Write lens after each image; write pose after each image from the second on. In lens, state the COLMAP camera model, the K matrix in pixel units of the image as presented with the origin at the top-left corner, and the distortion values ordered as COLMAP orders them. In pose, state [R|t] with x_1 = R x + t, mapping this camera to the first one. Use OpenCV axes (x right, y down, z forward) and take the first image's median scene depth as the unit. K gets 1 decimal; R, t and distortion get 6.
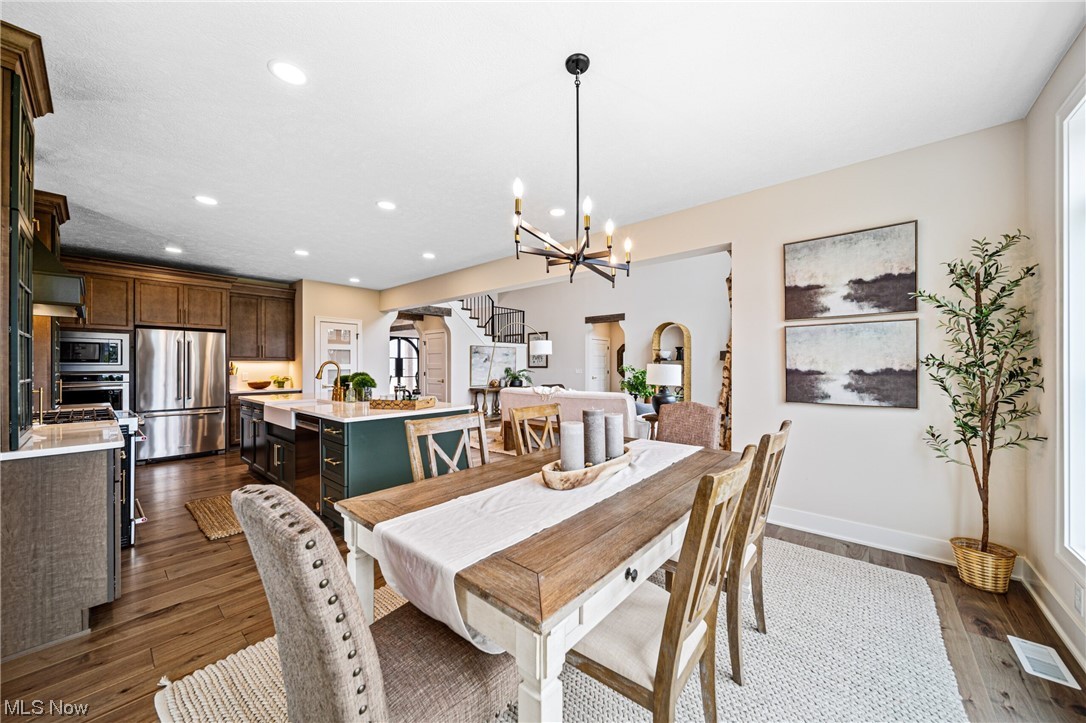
lens RADIAL K [[381.3, 0, 543.0], [0, 381.3, 361.5], [0, 0, 1]] dist [0.000105, -0.000045]
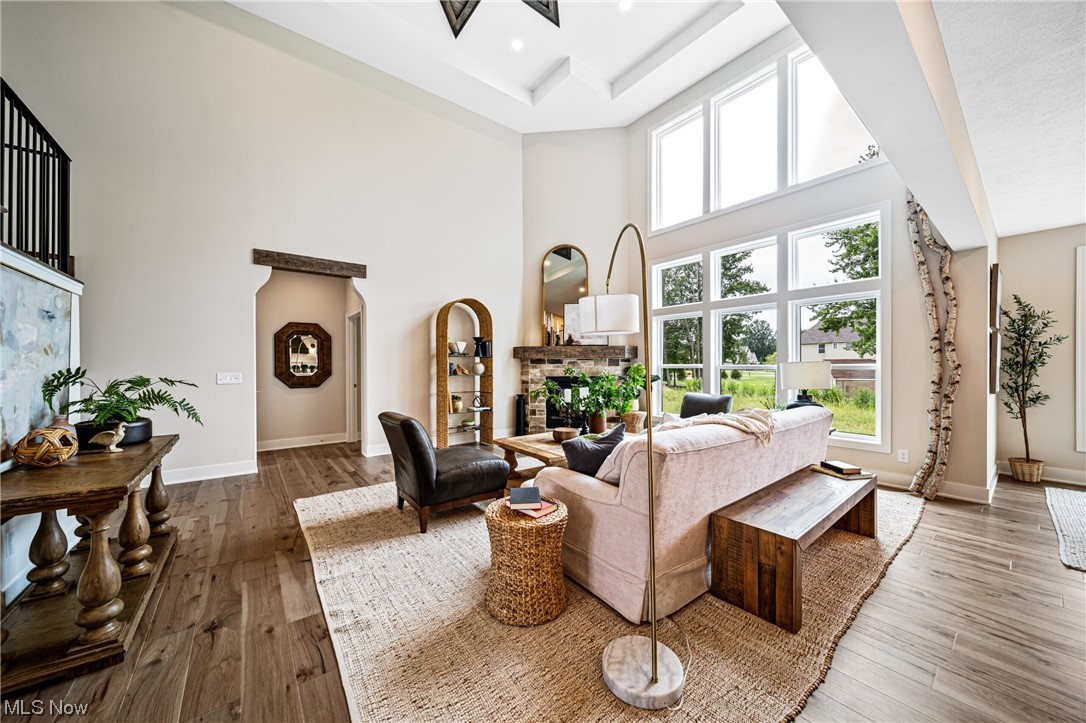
lens RADIAL K [[382.4, 0, 544.4], [0, 382.4, 367.0], [0, 0, 1]] dist [-0.000970, -0.000105]
pose [[0.200268, -0.004308, 0.979732, -0.426443], [-0.009932, 0.999930, 0.006427, 0.014222], [-0.979691, -0.011018, 0.200211, 1.082542]]
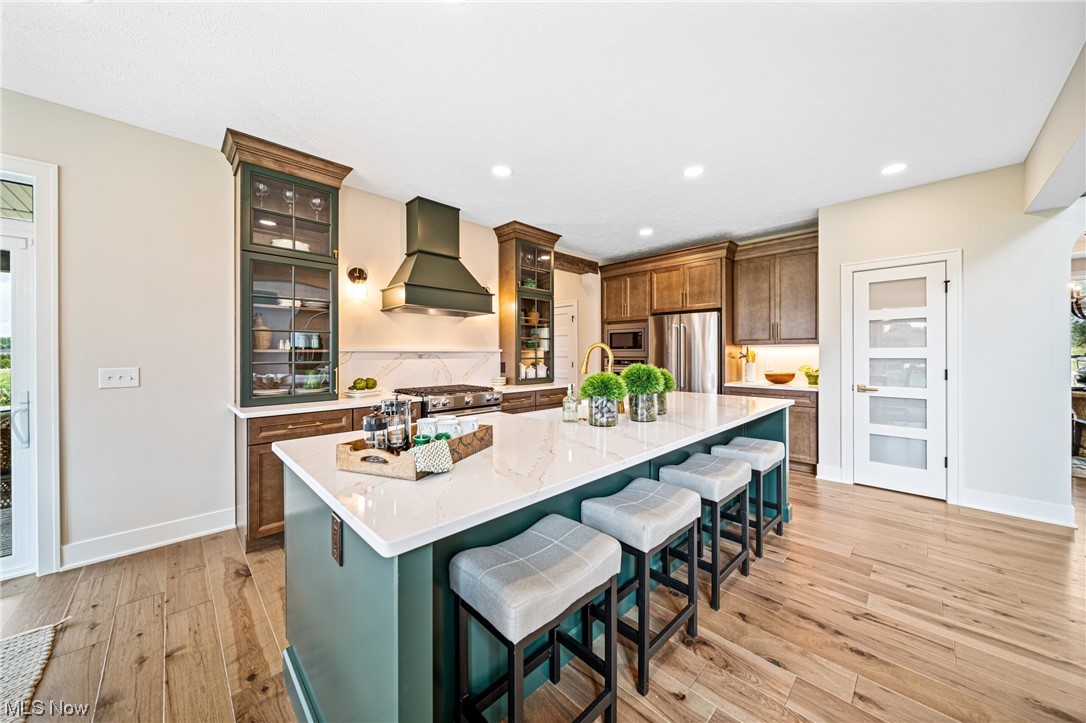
lens RADIAL K [[378.2, 0, 545.5], [0, 378.2, 354.9], [0, 0, 1]] dist [-0.000213, -0.000022]
pose [[-0.083567, 0.006140, -0.996483, 0.008341], [0.014033, 0.999889, 0.004984, 0.008324], [0.996403, -0.013567, -0.083643, 0.649293]]
